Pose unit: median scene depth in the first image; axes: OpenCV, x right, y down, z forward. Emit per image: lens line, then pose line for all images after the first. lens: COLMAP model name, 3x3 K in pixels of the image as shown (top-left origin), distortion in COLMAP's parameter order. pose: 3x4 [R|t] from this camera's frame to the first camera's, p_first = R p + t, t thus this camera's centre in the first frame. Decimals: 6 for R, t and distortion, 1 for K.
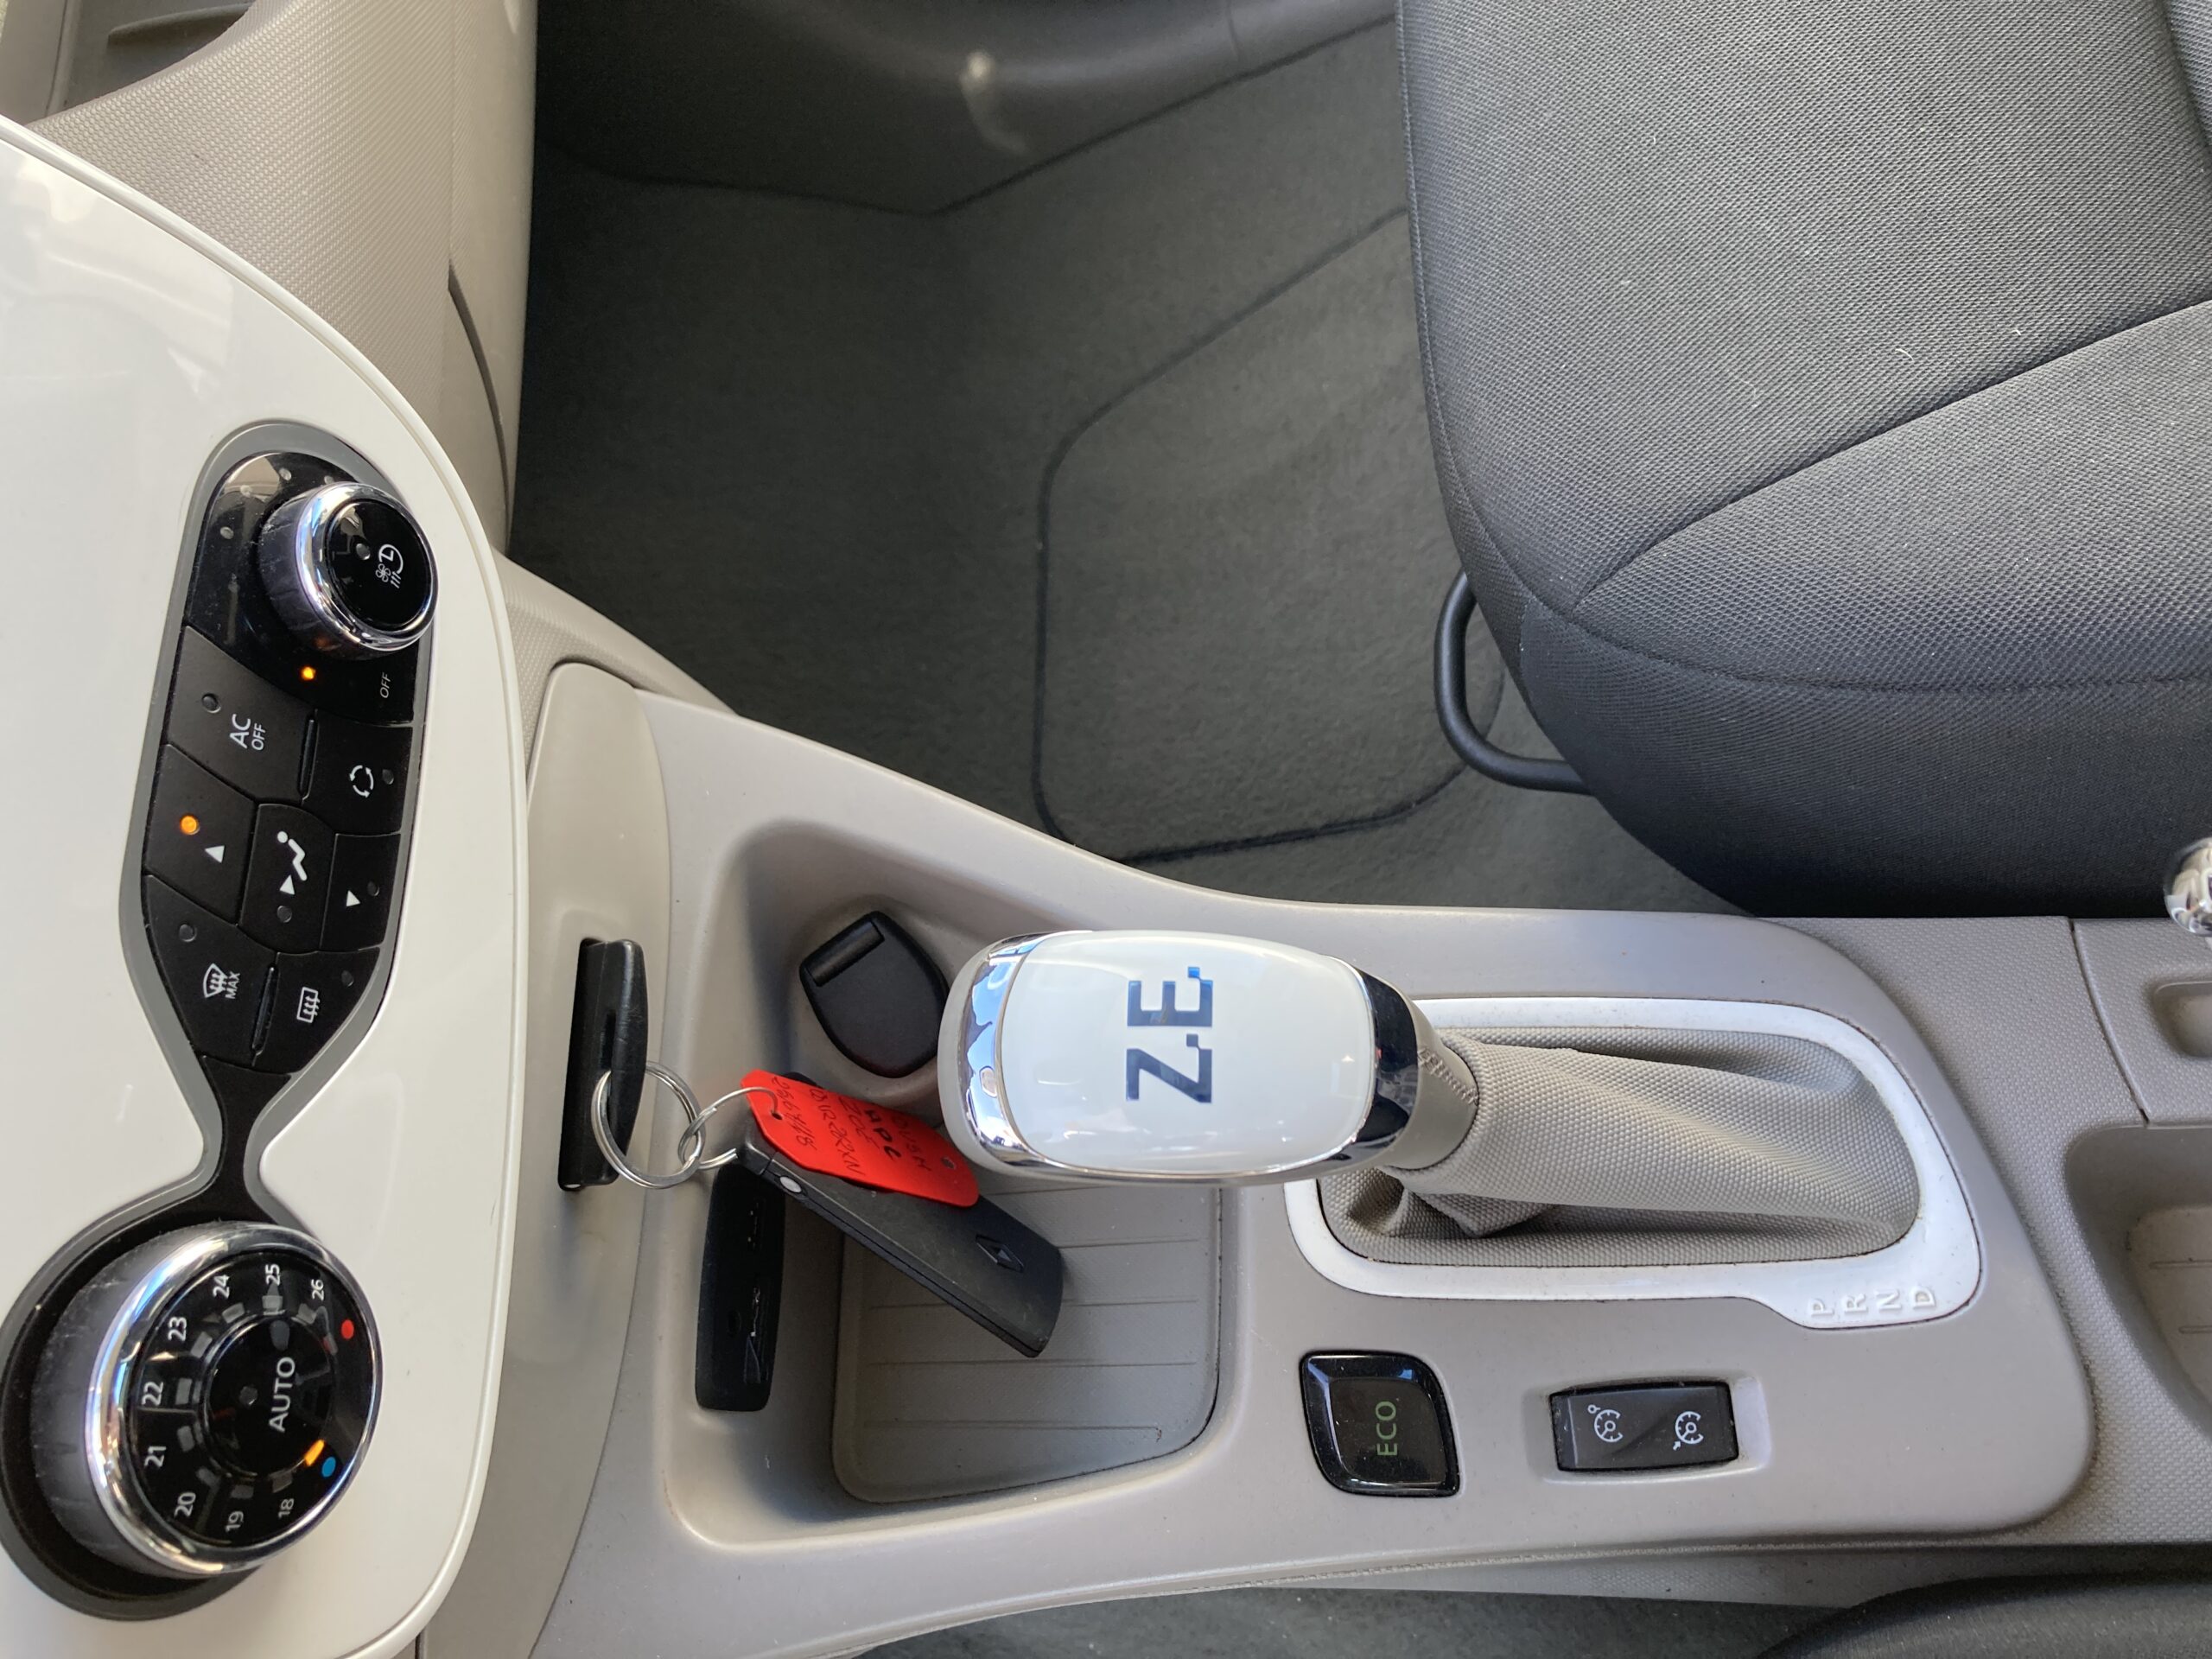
lens RADIAL K [[1863.2, 0, 1113.2], [0, 1863.2, 829.8], [0, 0, 1]] dist [0.010741, 0.000936]
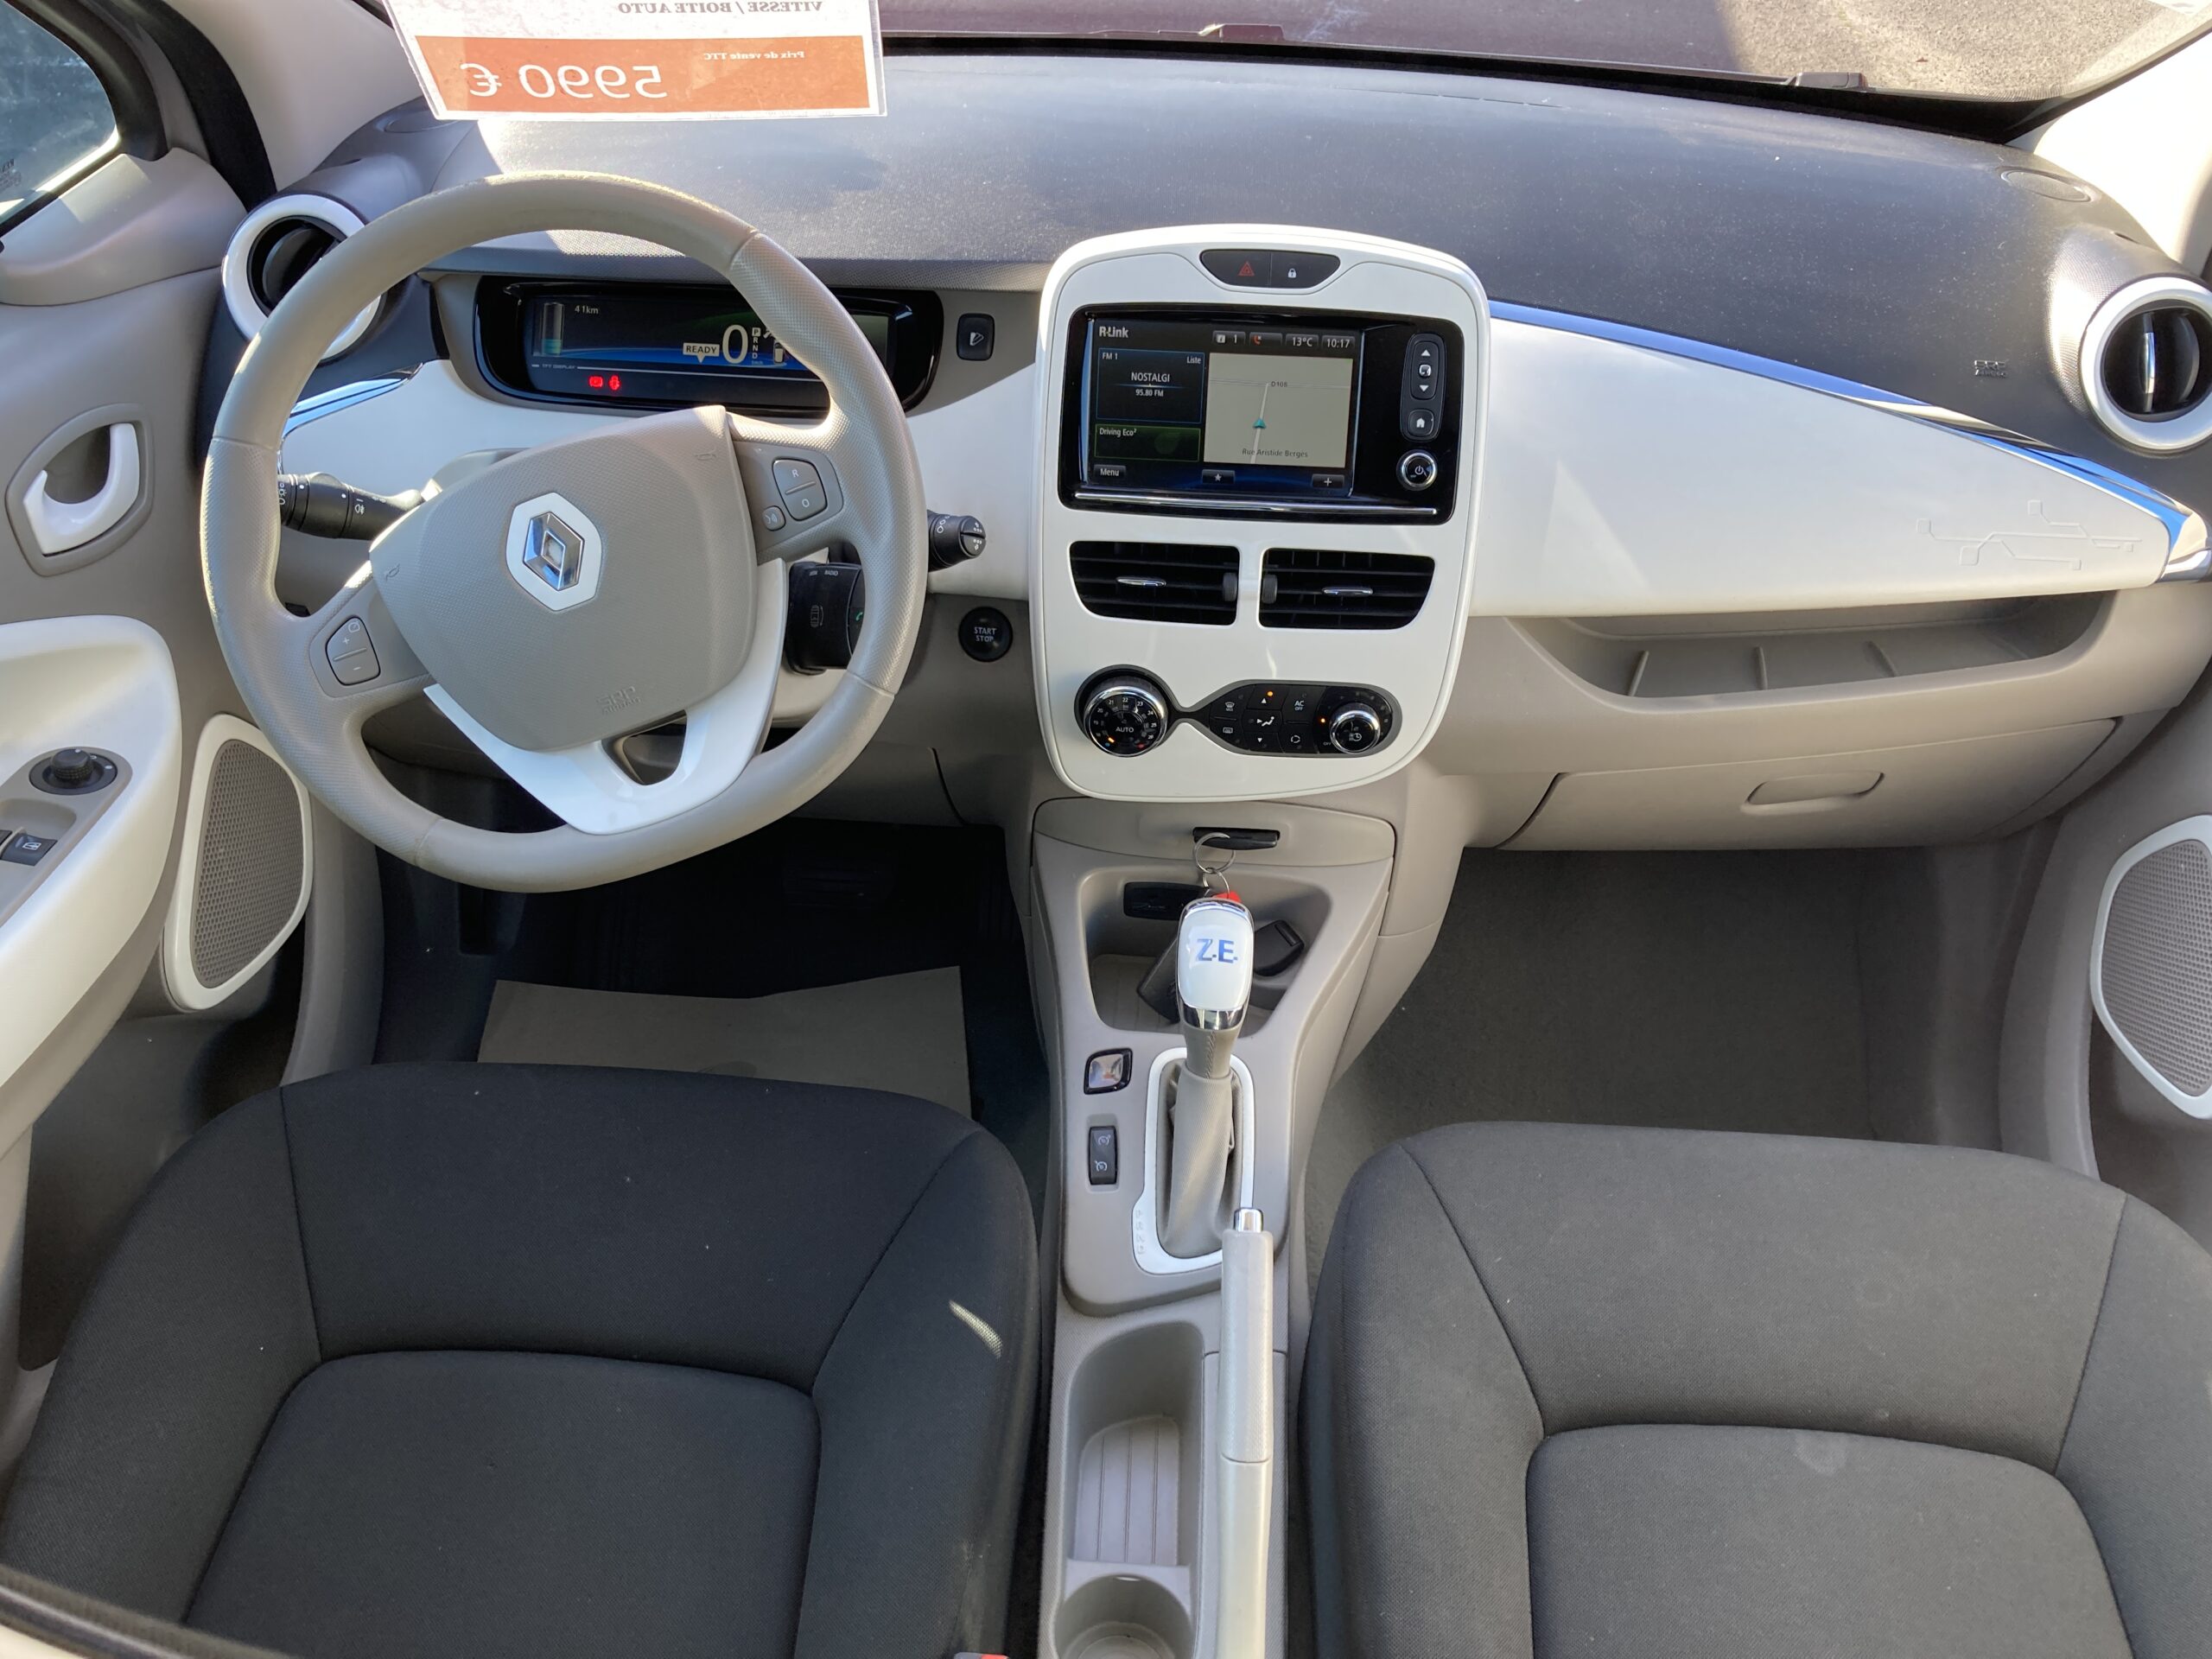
lens RADIAL K [[1799.1, 0, 1104.5], [0, 1799.1, 827.5], [0, 0, 1]] dist [0.003602, -0.003795]
pose [[-0.054105, 0.874994, -0.481101, 1.419177], [-0.938368, 0.120166, 0.324078, -0.784868], [0.341378, 0.468983, 0.814565, -1.832186]]
